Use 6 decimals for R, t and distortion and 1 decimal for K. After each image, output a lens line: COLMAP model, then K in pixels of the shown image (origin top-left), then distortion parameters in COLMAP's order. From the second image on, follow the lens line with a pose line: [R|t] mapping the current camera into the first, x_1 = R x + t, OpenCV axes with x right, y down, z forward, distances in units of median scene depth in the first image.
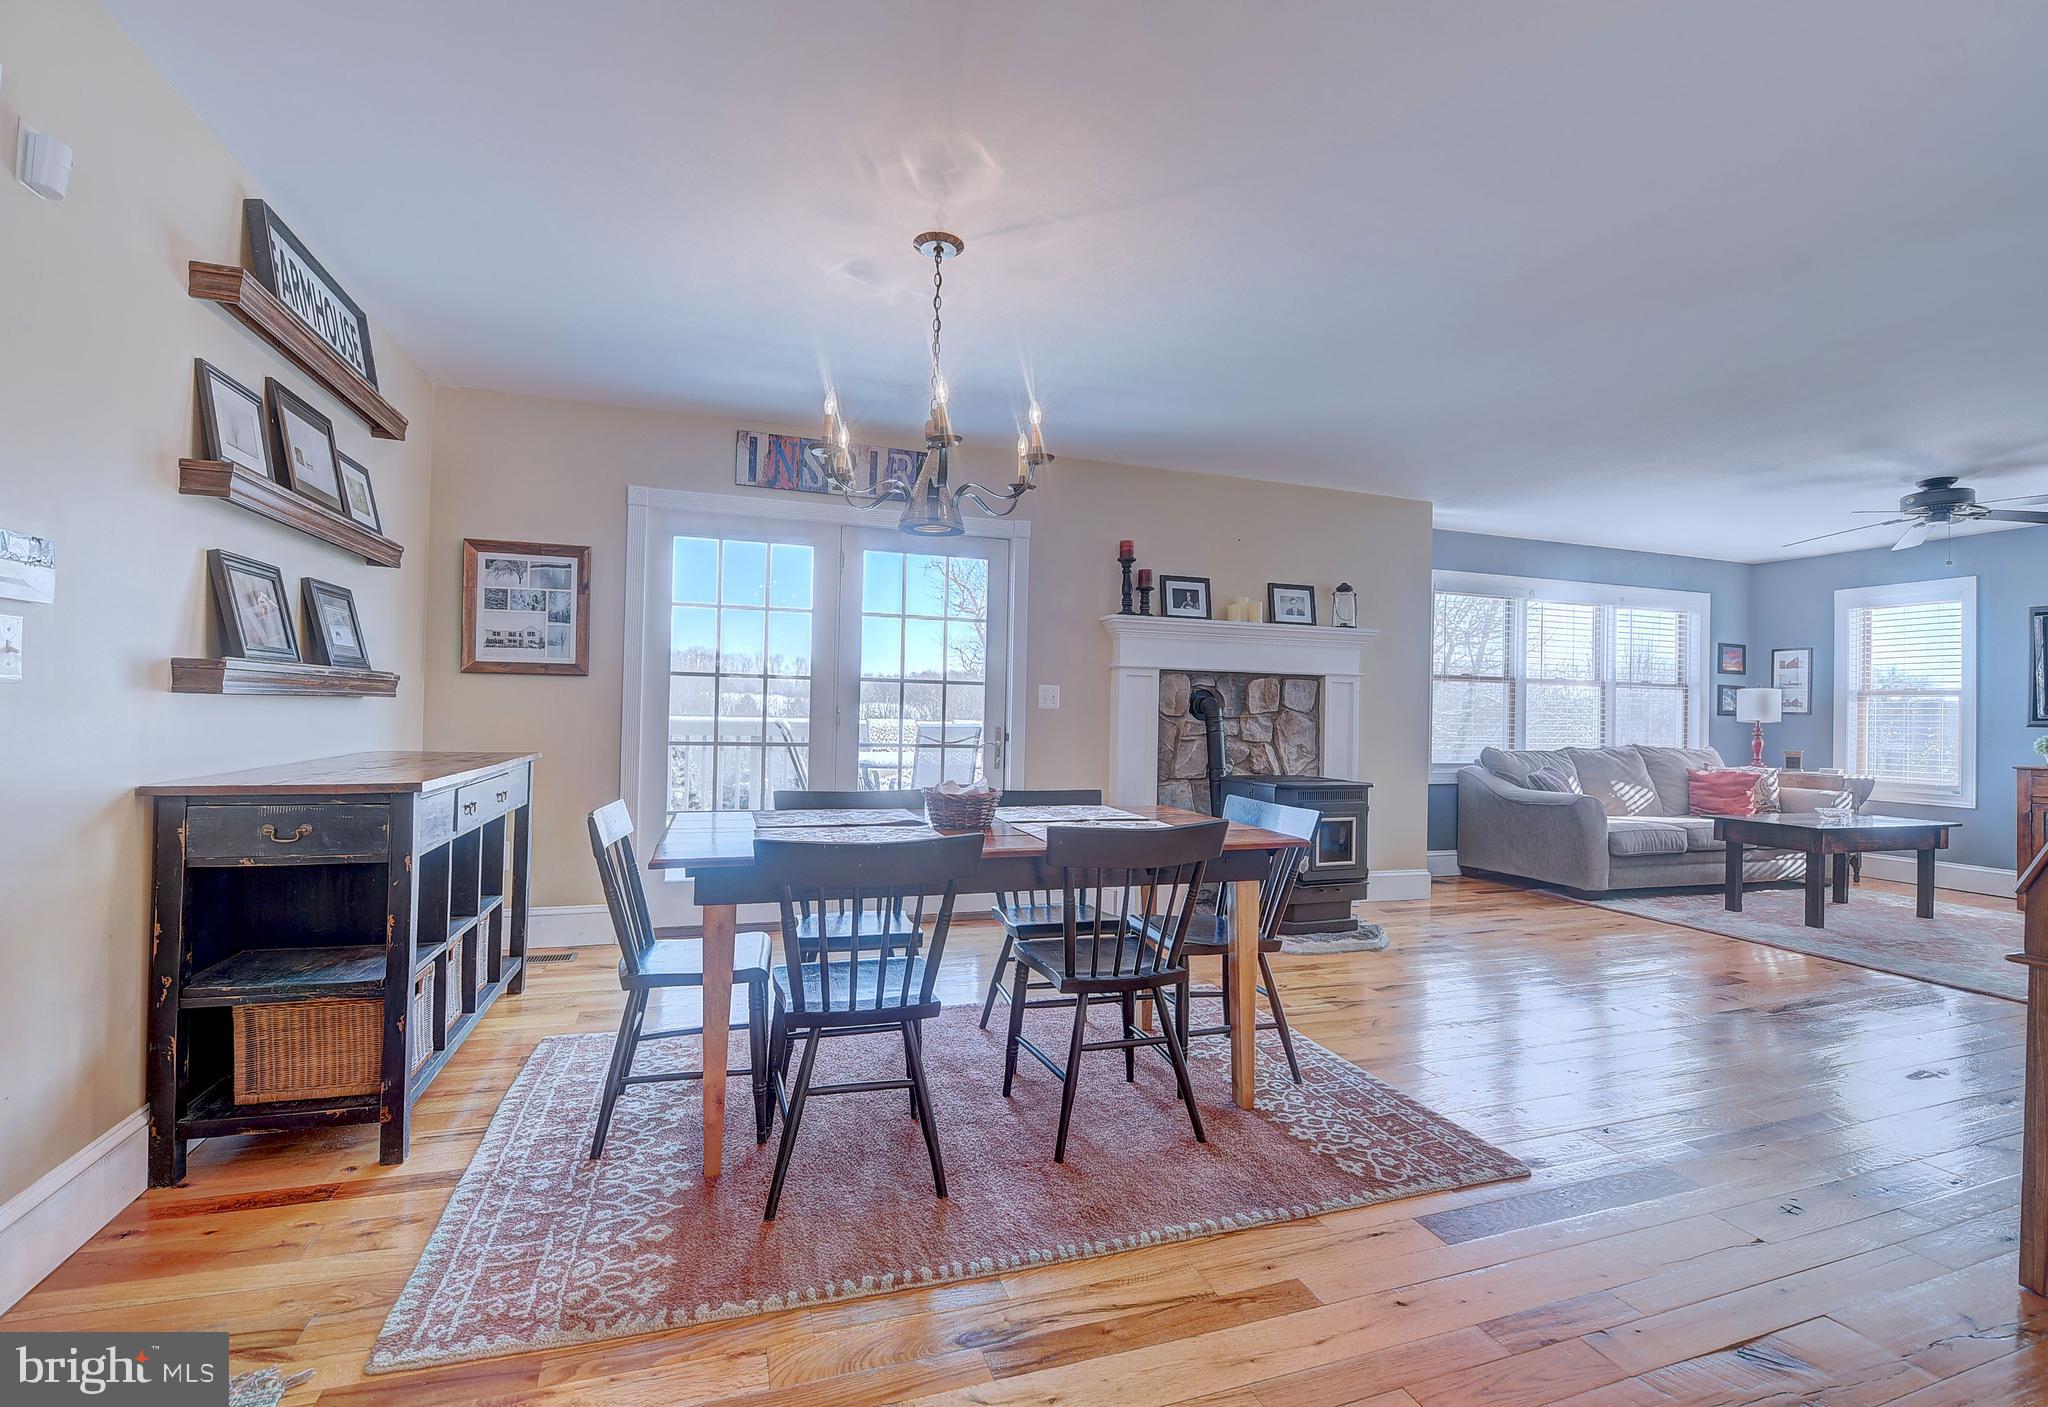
lens RADIAL K [[900.4, 0, 1001.9], [0, 900.4, 706.7], [0, 0, 1]] dist [-0.015124, -0.000404]
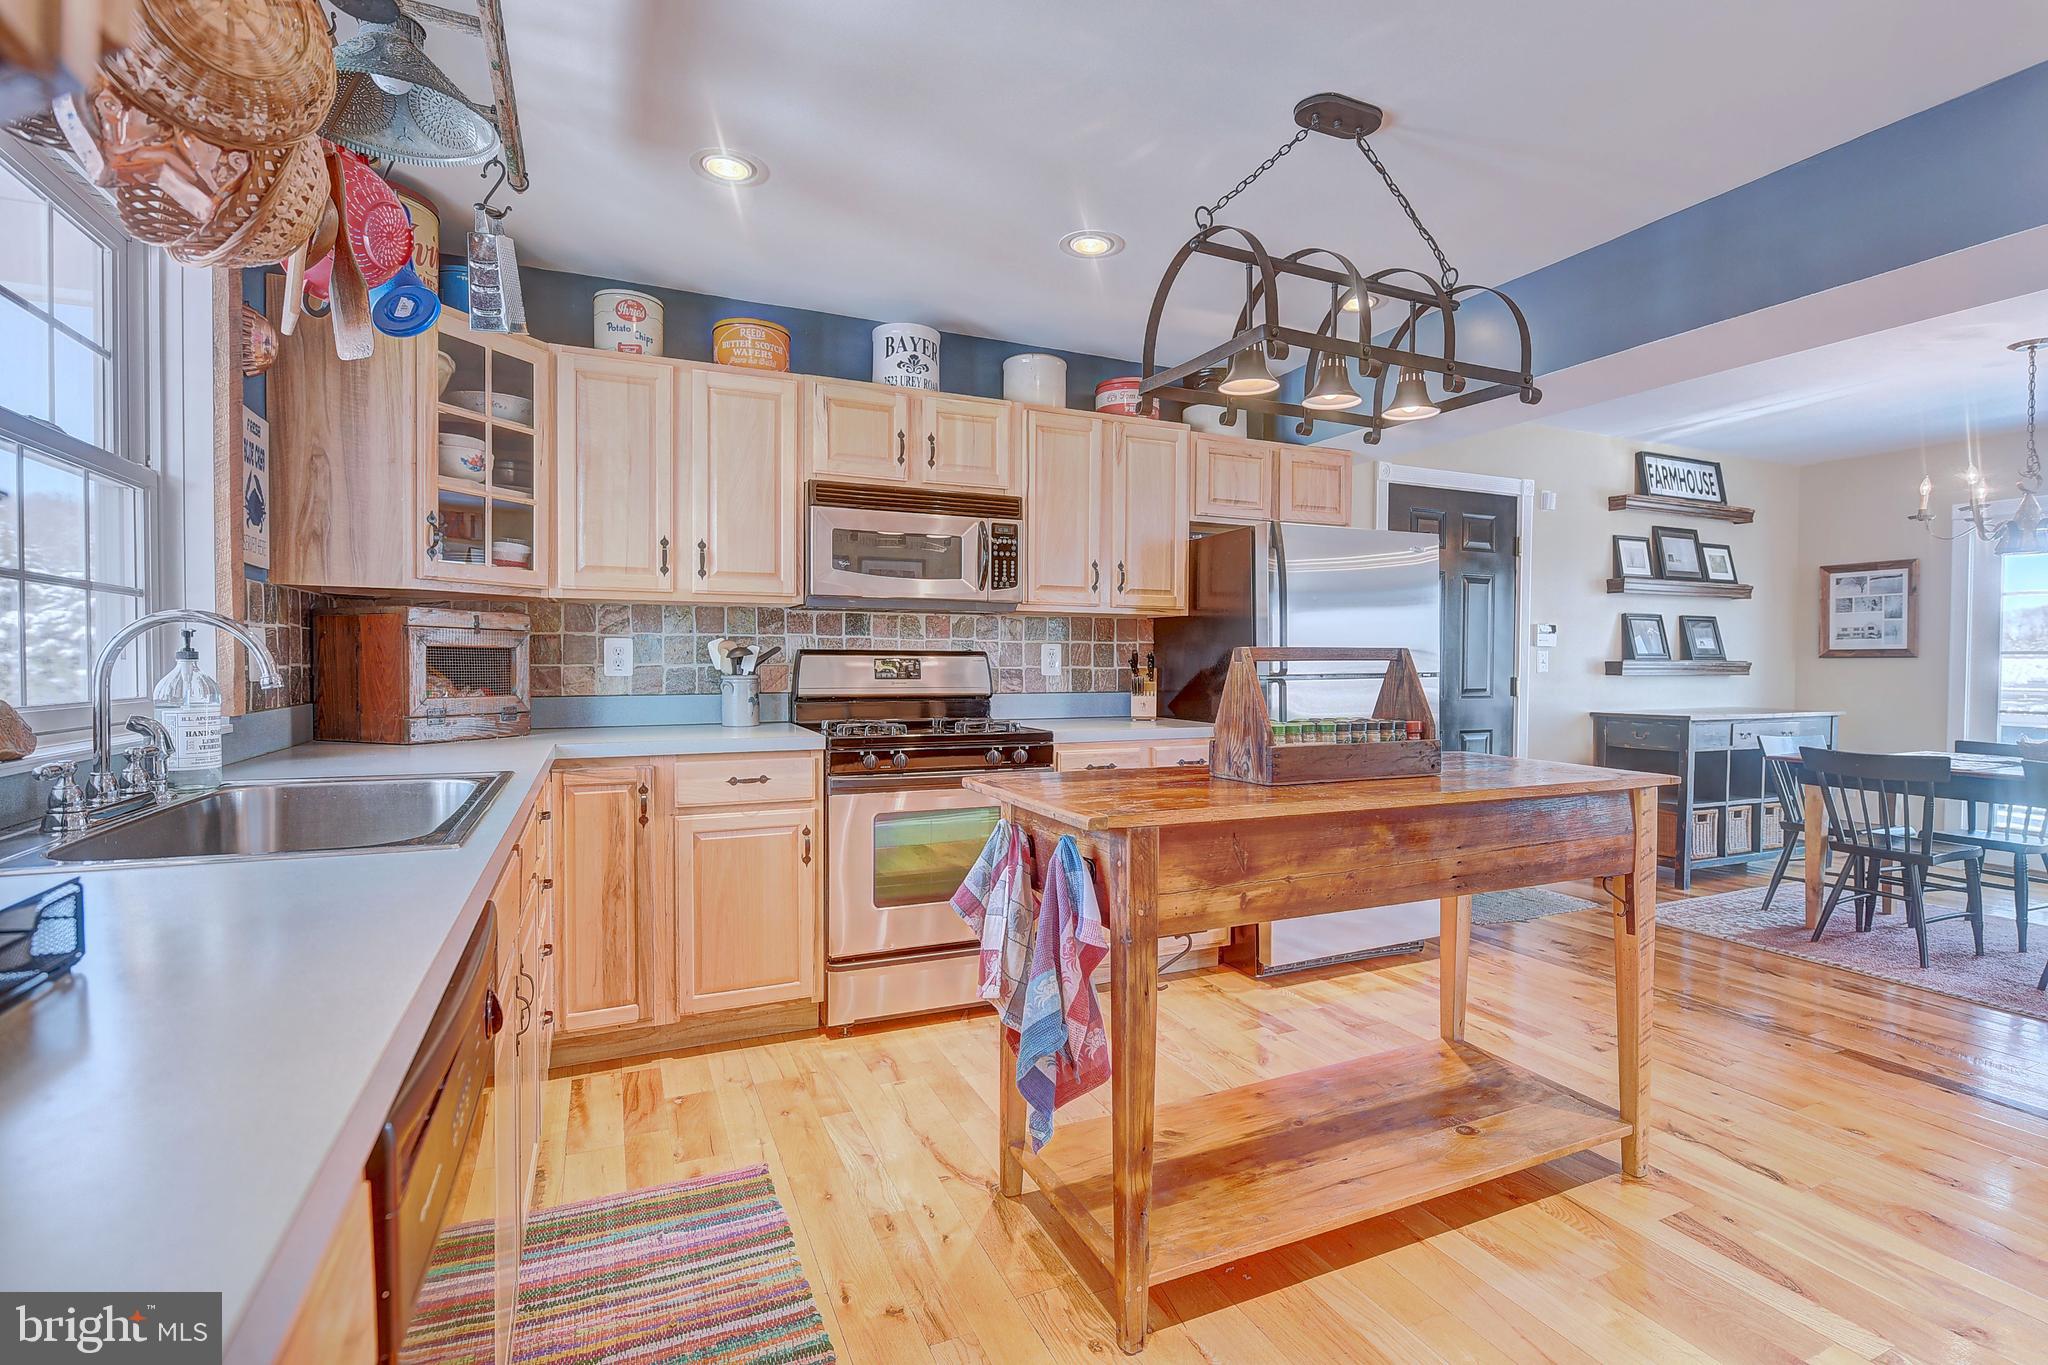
lens RADIAL K [[943.8, 0, 1036.4], [0, 943.8, 684.6], [0, 0, 1]] dist [-0.018613, -0.000150]
pose [[0.109376, 0.002637, -0.993997, 0.608859], [0.001356, 0.999995, 0.002802, 0.000168], [0.994000, -0.001654, 0.109371, -0.349778]]
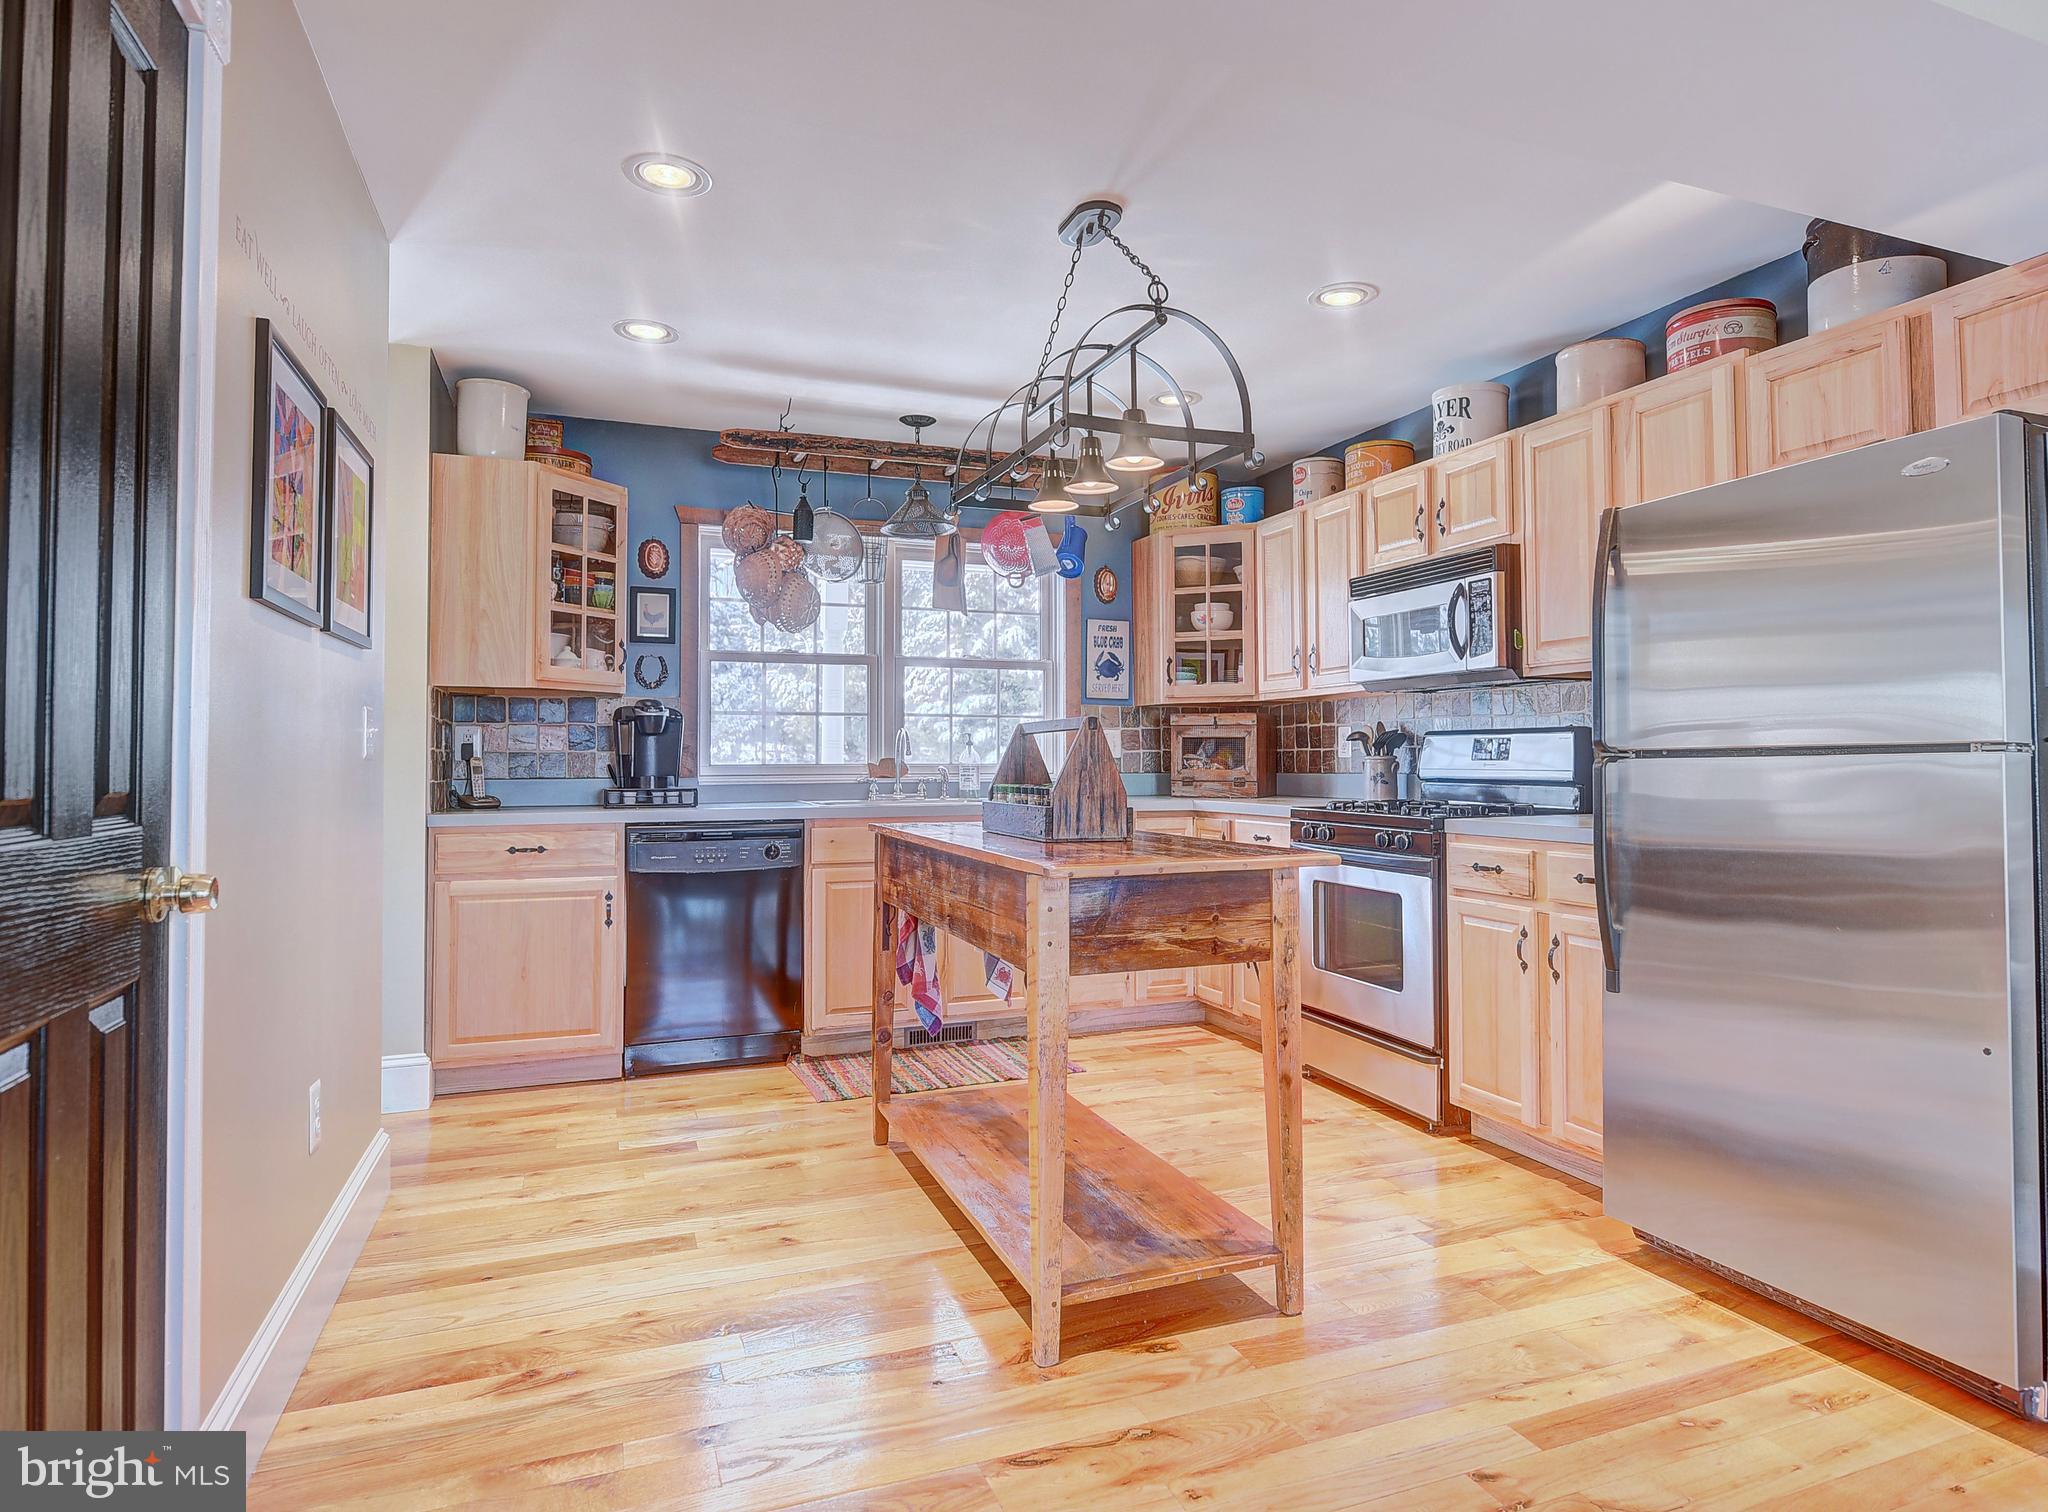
lens RADIAL K [[1171.6, 0, 1061.8], [0, 1171.6, 732.9], [0, 0, 1]] dist [-0.001777, -0.000054]
pose [[-0.997866, -0.020826, -0.061879, 0.236376], [-0.019185, 0.999451, -0.026998, 0.006449], [0.062408, -0.025754, -0.997718, 0.413494]]
